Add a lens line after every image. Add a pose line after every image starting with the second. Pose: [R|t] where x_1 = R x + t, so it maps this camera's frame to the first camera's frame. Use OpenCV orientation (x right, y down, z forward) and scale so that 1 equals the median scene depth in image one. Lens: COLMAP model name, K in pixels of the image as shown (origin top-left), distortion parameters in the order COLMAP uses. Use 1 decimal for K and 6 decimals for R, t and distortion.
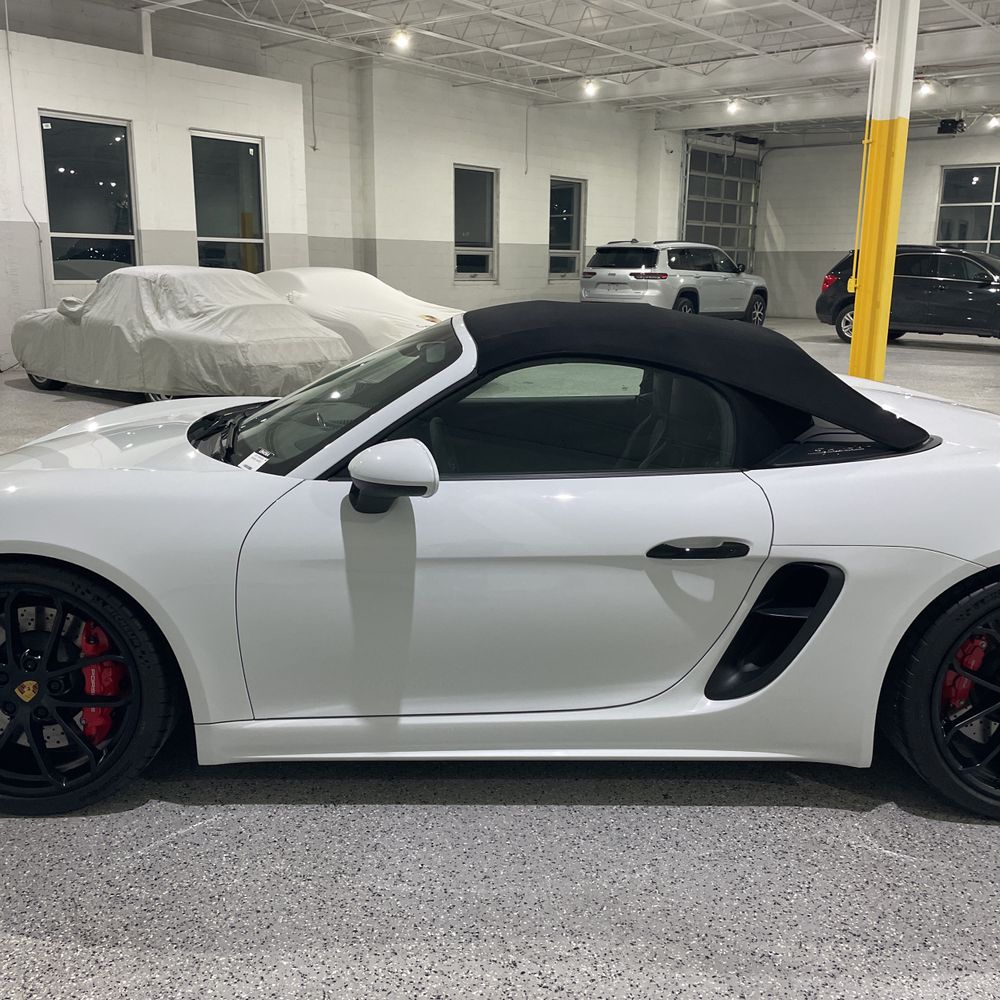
lens RADIAL K [[1013.6, 0, 513.9], [0, 1013.6, 482.8], [0, 0, 1]] dist [0.084642, -0.124709]
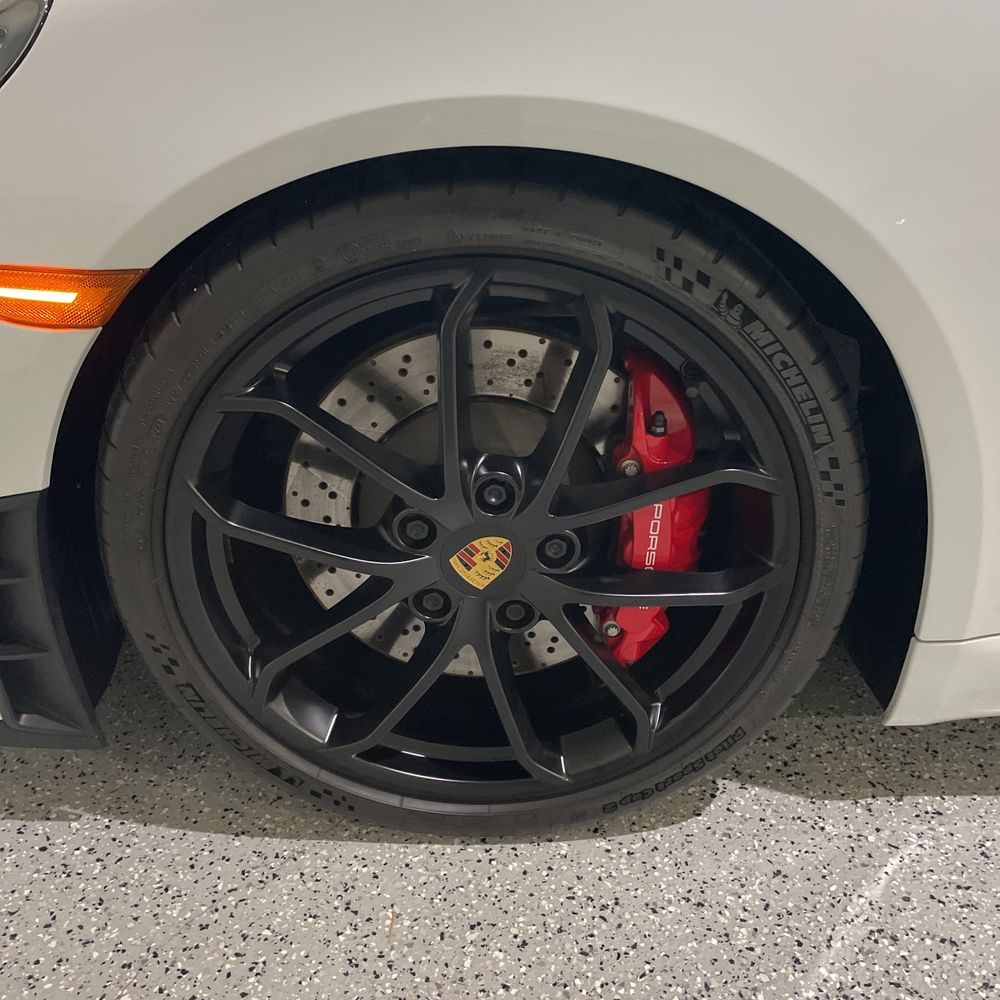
lens RADIAL K [[999.6, 0, 500.0], [0, 999.6, 500.0], [0, 0, 1]] dist [0.064815, -0.082492]
pose [[0.999620, -0.005483, -0.027012, -0.088843], [0.013214, 0.955386, 0.295065, 0.015001], [0.024189, -0.295310, 0.955095, 0.129777]]
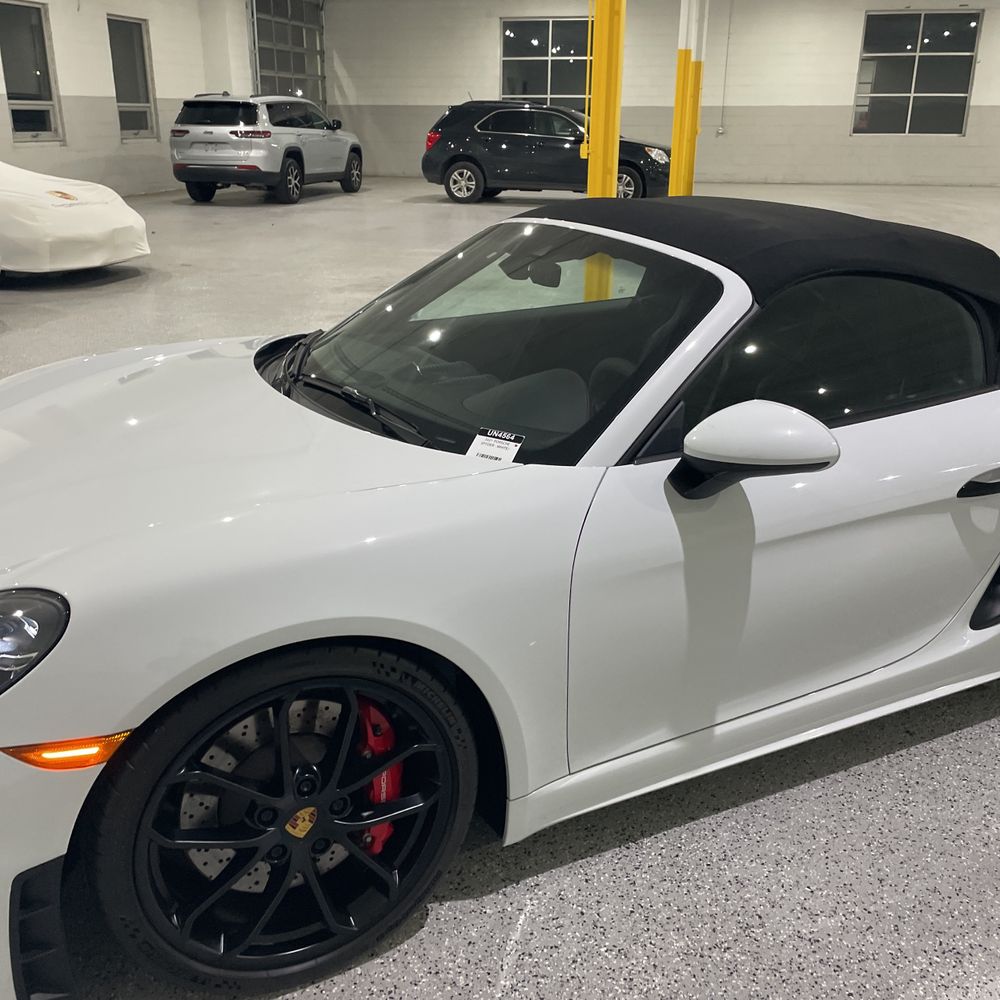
lens RADIAL K [[1013.6, 0, 491.0], [0, 1013.6, 484.0], [0, 0, 1]] dist [0.082637, -0.110291]
pose [[0.905057, -0.151809, 0.397274, -0.116220], [0.096735, 0.983120, 0.155297, -0.023211], [-0.414144, -0.102123, 0.904464, 0.066149]]
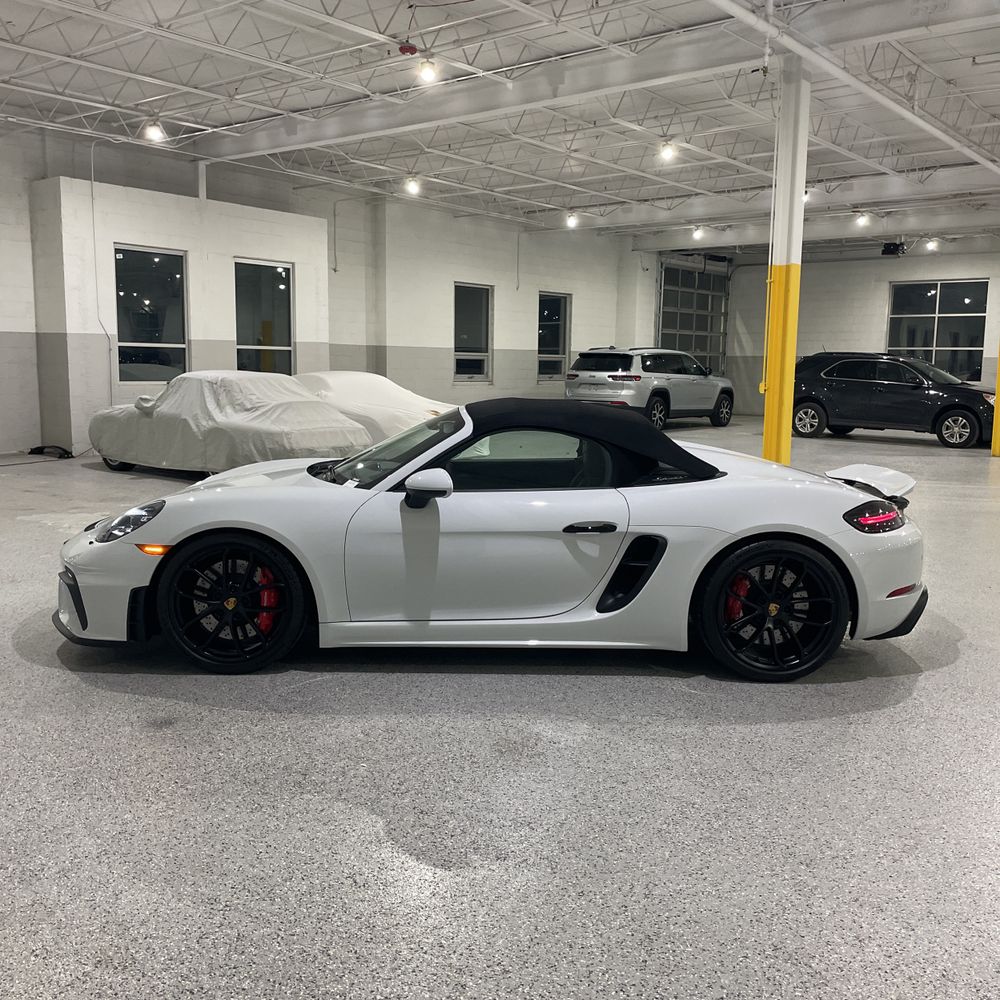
lens RADIAL K [[1019.9, 0, 508.7], [0, 1019.9, 475.2], [0, 0, 1]] dist [0.094979, -0.139423]
pose [[0.999995, 0.002644, -0.001460, 0.006450], [-0.002781, 0.994676, -0.103010, 0.031357], [0.001180, 0.103014, 0.994679, -0.170500]]
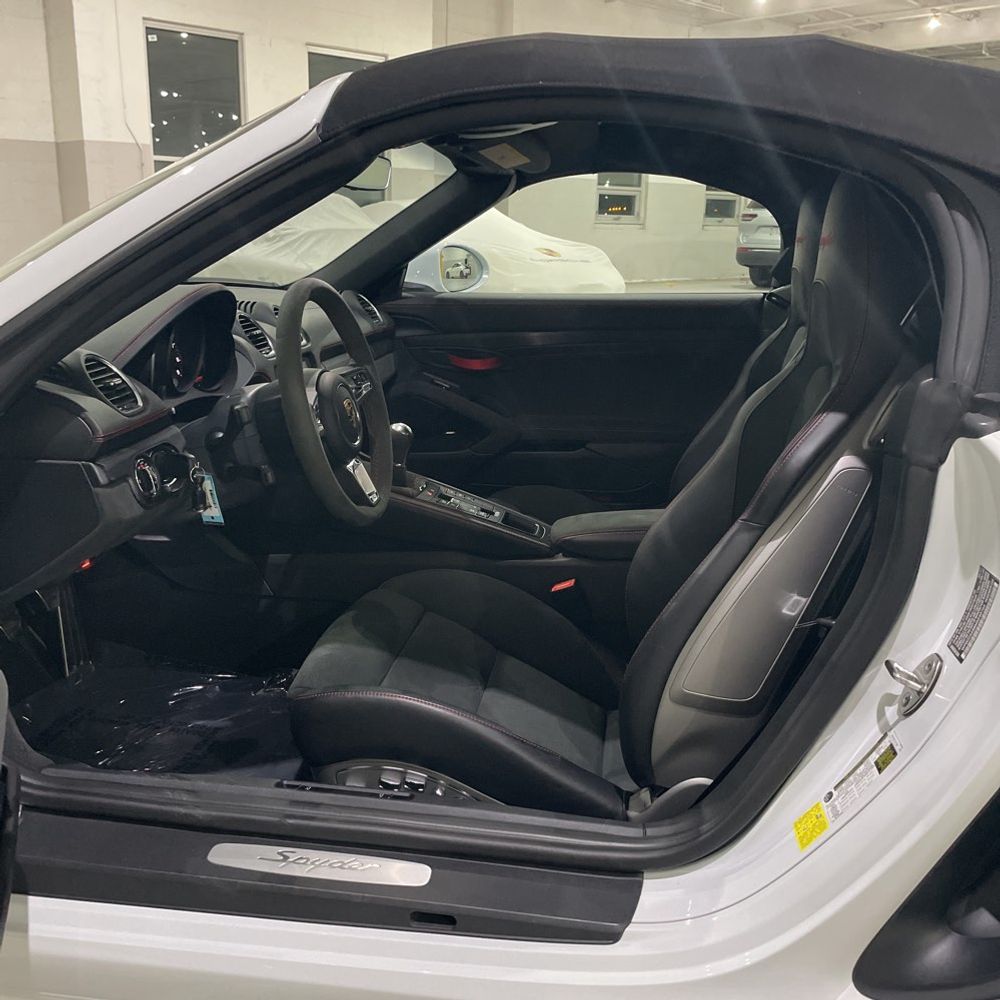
lens RADIAL K [[1013.6, 0, 491.0], [0, 1013.6, 484.0], [0, 0, 1]] dist [0.082637, -0.110291]
pose [[0.984583, 0.056118, -0.165670, 0.019365], [-0.049776, 0.997869, 0.042190, -0.001400], [0.167684, -0.033293, 0.985278, 0.118214]]
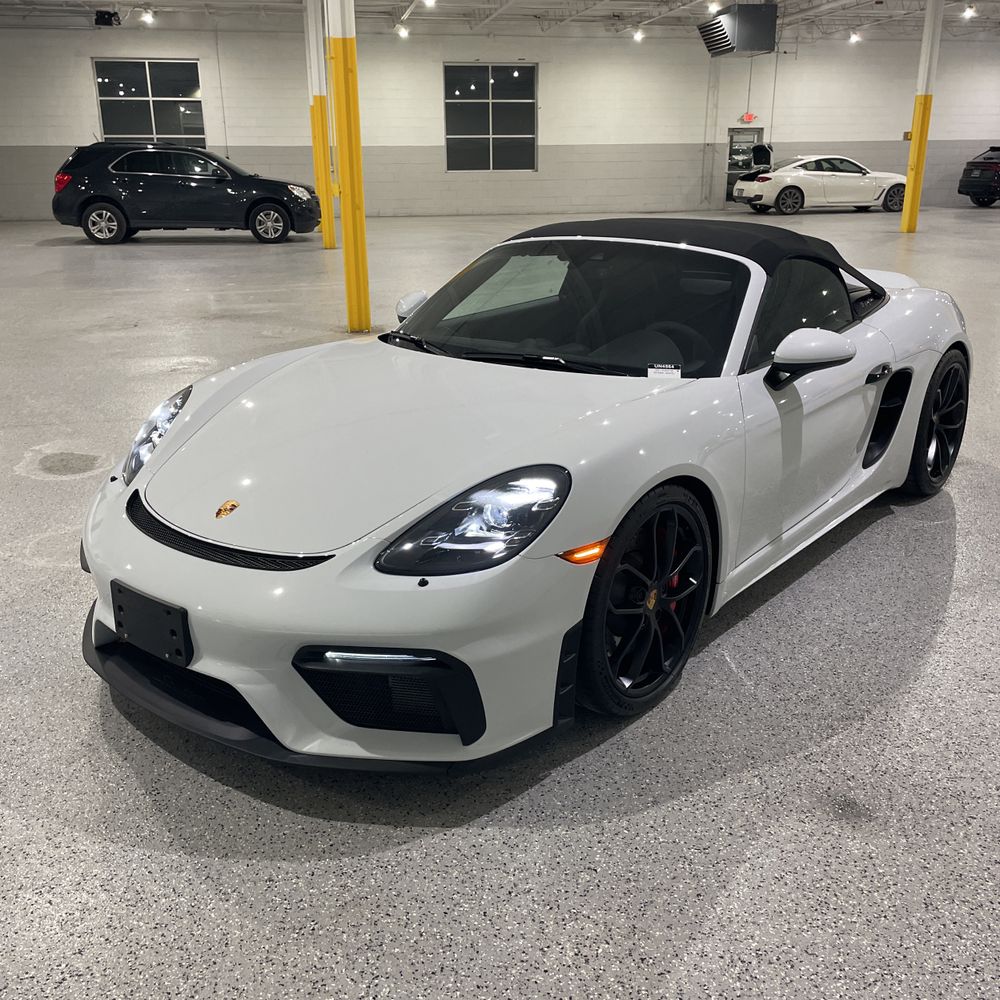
lens RADIAL K [[1019.9, 0, 508.7], [0, 1019.9, 475.2], [0, 0, 1]] dist [0.094979, -0.139423]
pose [[0.642956, -0.246687, 0.725088, -0.265190], [0.178415, 0.968906, 0.171432, -0.030166], [-0.744833, 0.019143, 0.666977, 0.069239]]
